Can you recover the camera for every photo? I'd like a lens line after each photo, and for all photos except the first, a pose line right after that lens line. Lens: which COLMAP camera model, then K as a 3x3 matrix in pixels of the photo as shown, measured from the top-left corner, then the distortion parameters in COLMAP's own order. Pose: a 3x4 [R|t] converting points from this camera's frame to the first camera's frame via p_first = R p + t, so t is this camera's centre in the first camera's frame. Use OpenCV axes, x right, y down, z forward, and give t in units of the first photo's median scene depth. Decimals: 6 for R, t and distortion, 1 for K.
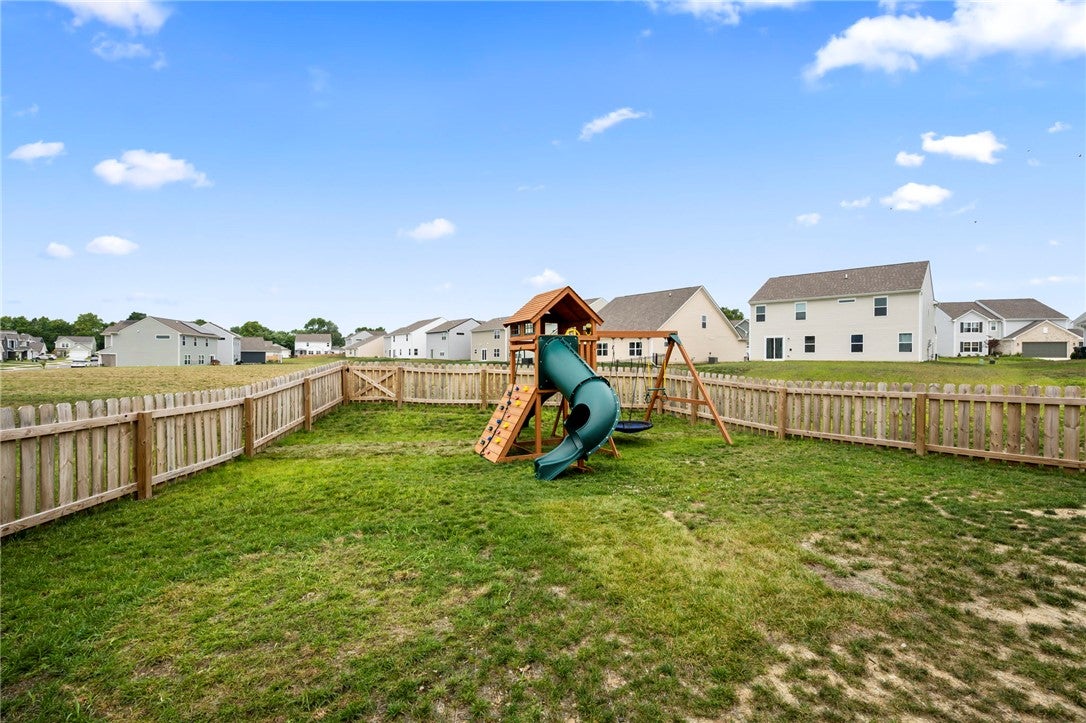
lens RADIAL K [[461.3, 0, 541.8], [0, 461.3, 365.4], [0, 0, 1]] dist [-0.002807, 0.000175]
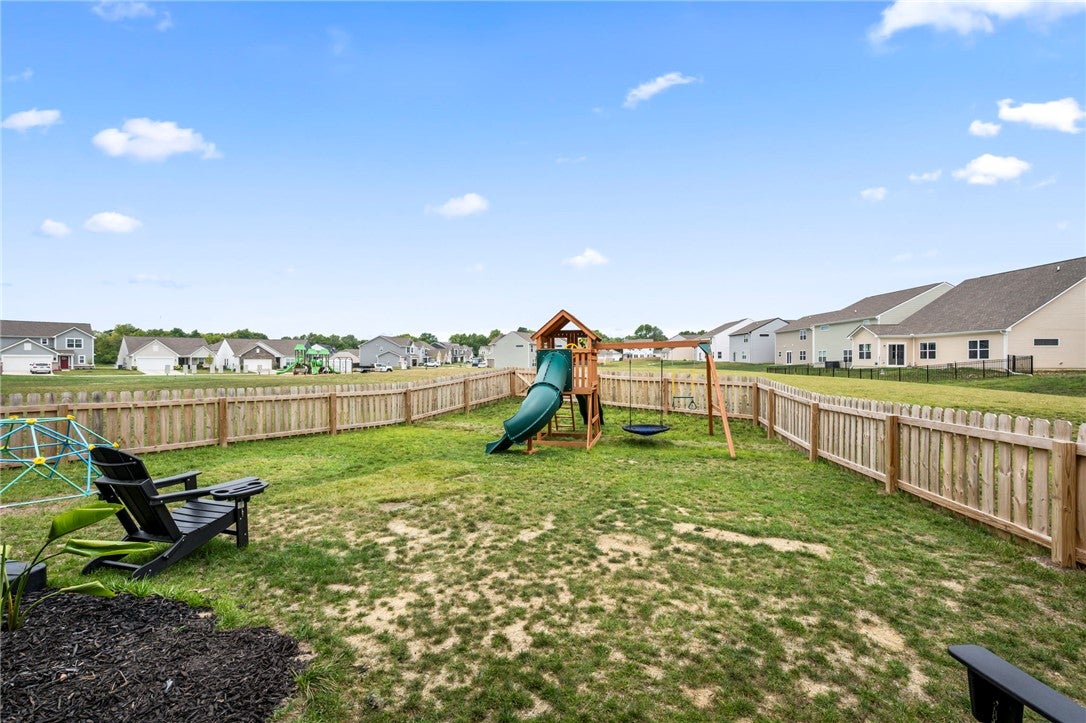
lens RADIAL K [[461.3, 0, 552.5], [0, 461.3, 358.6], [0, 0, 1]] dist [-0.002807, 0.000175]
pose [[0.776941, -0.003670, -0.629563, 0.712944], [-0.008674, 0.999826, -0.016533, -0.016723], [0.629514, 0.018305, 0.776773, 0.003262]]
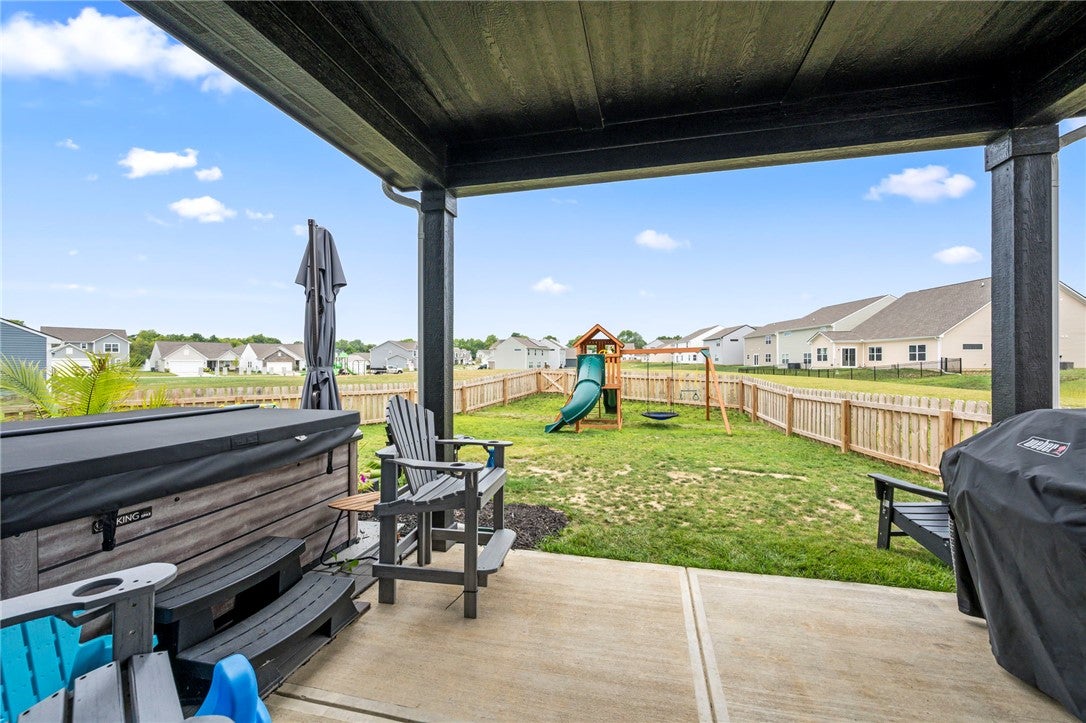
lens RADIAL K [[422.3, 0, 550.9], [0, 422.3, 359.0], [0, 0, 1]] dist [-0.002587, -0.000305]
pose [[0.793061, -0.007760, -0.609093, 0.724429], [-0.006641, 0.999749, -0.021383, -0.013031], [0.609106, 0.021003, 0.792811, -0.252658]]
